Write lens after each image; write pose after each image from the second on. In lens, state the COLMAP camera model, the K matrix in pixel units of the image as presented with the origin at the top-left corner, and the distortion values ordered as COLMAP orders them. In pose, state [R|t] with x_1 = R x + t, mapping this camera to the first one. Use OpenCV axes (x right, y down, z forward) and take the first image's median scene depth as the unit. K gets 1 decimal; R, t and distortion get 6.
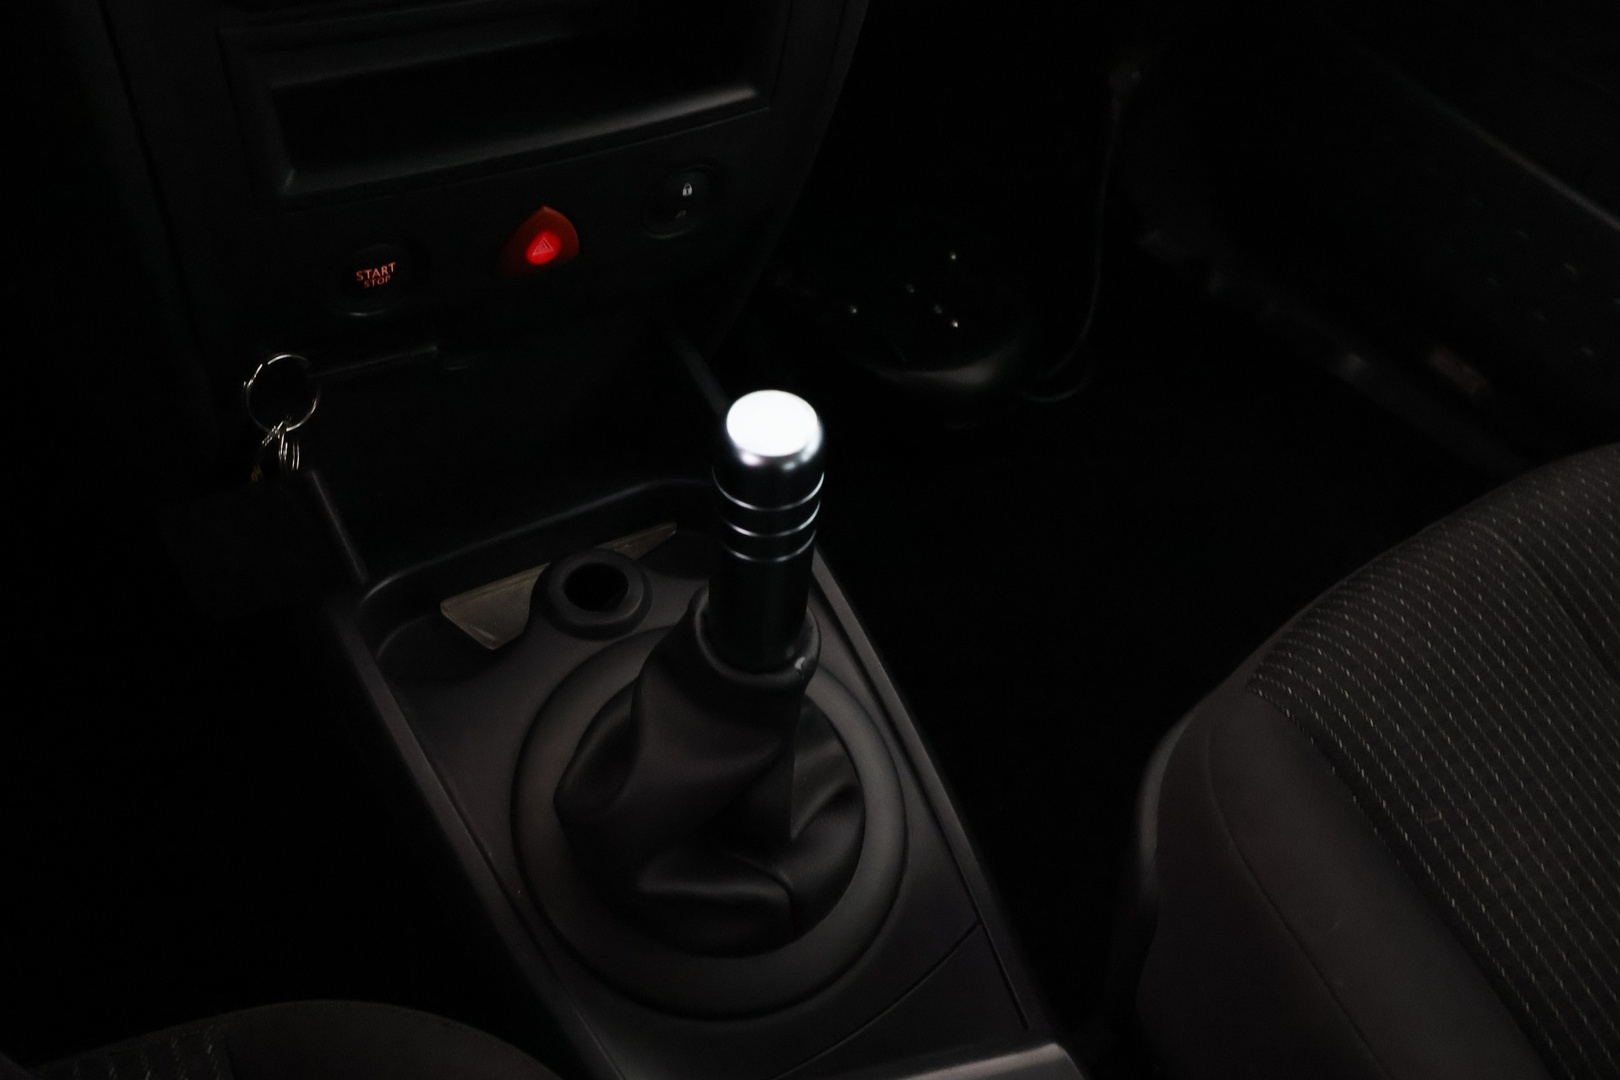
lens RADIAL K [[1326.9, 0, 806.0], [0, 1326.9, 538.8], [0, 0, 1]] dist [-0.031658, 0.002462]
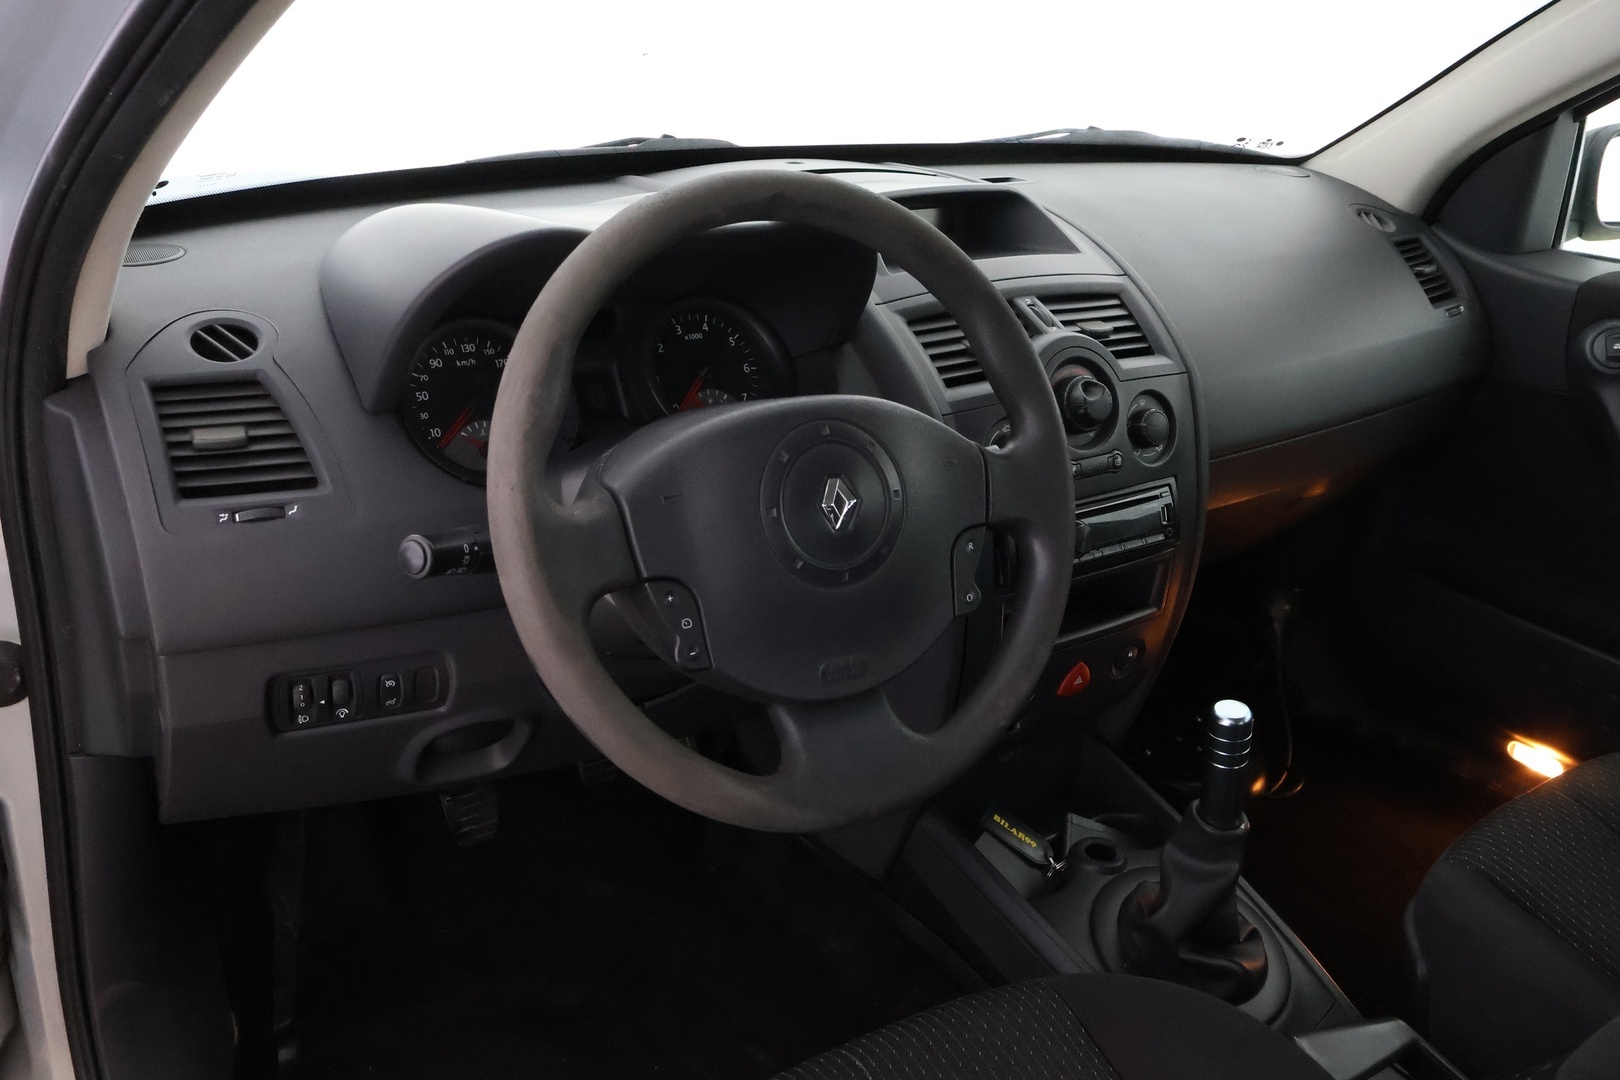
lens RADIAL K [[1326.9, 0, 813.2], [0, 1326.9, 538.1], [0, 0, 1]] dist [-0.031658, 0.002462]
pose [[0.993811, -0.099733, -0.048920, -0.458367], [0.068385, 0.896329, -0.438085, 0.469440], [0.087540, 0.432028, 0.897601, -1.055712]]
